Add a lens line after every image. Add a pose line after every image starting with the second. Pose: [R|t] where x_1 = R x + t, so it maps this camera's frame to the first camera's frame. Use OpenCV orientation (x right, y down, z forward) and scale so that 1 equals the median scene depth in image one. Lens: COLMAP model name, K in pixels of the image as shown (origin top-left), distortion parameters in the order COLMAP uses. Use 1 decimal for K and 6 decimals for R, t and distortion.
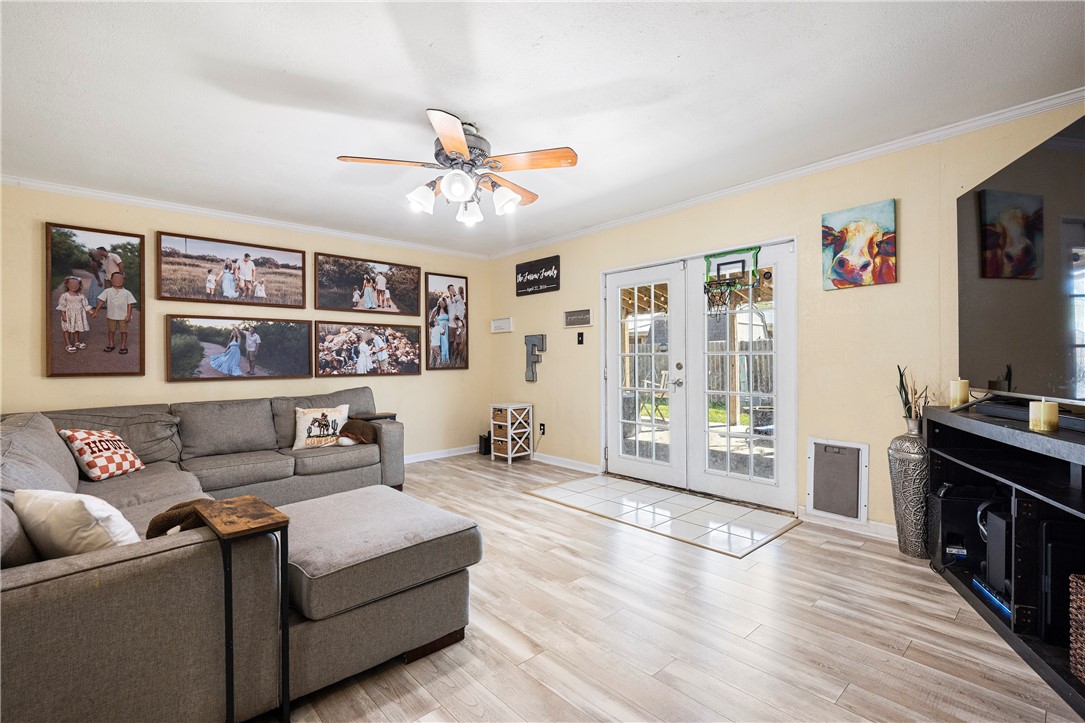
lens RADIAL K [[500.0, 0, 537.7], [0, 500.0, 363.4], [0, 0, 1]] dist [-0.001314, -0.000110]
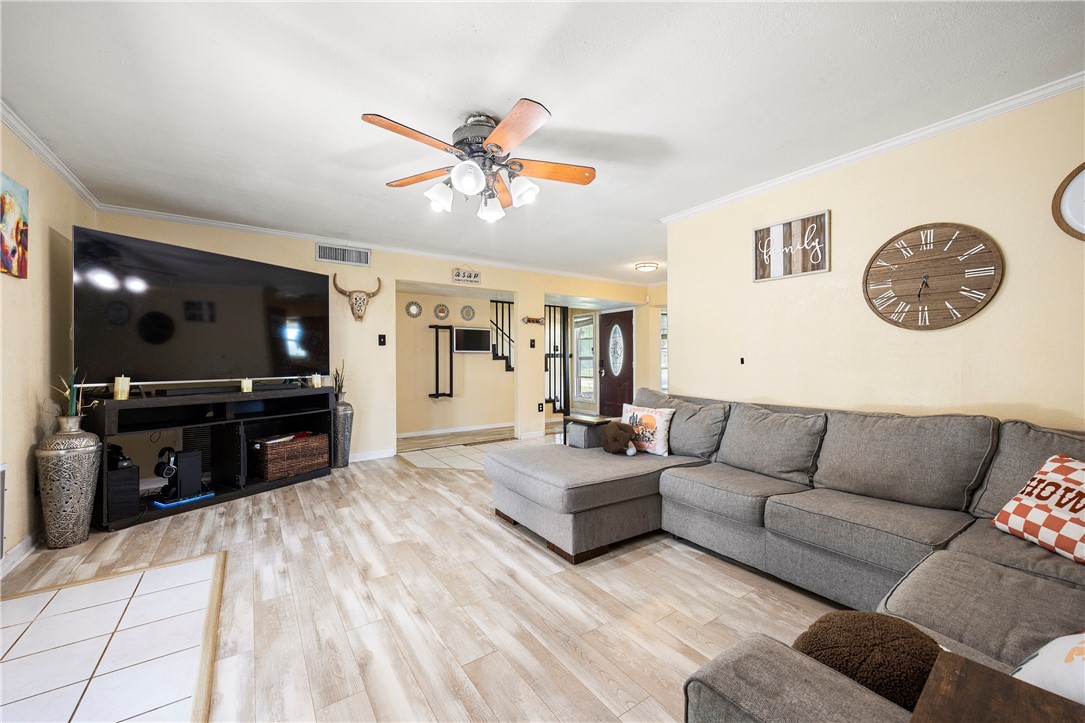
lens RADIAL K [[423.2, 0, 542.0], [0, 423.2, 360.1], [0, 0, 1]] dist [0.000364, 0.000005]
pose [[-0.993456, 0.008617, 0.113891, -0.419057], [0.009423, 0.999934, 0.006542, -0.009700], [-0.113827, 0.007573, -0.993472, 2.123432]]
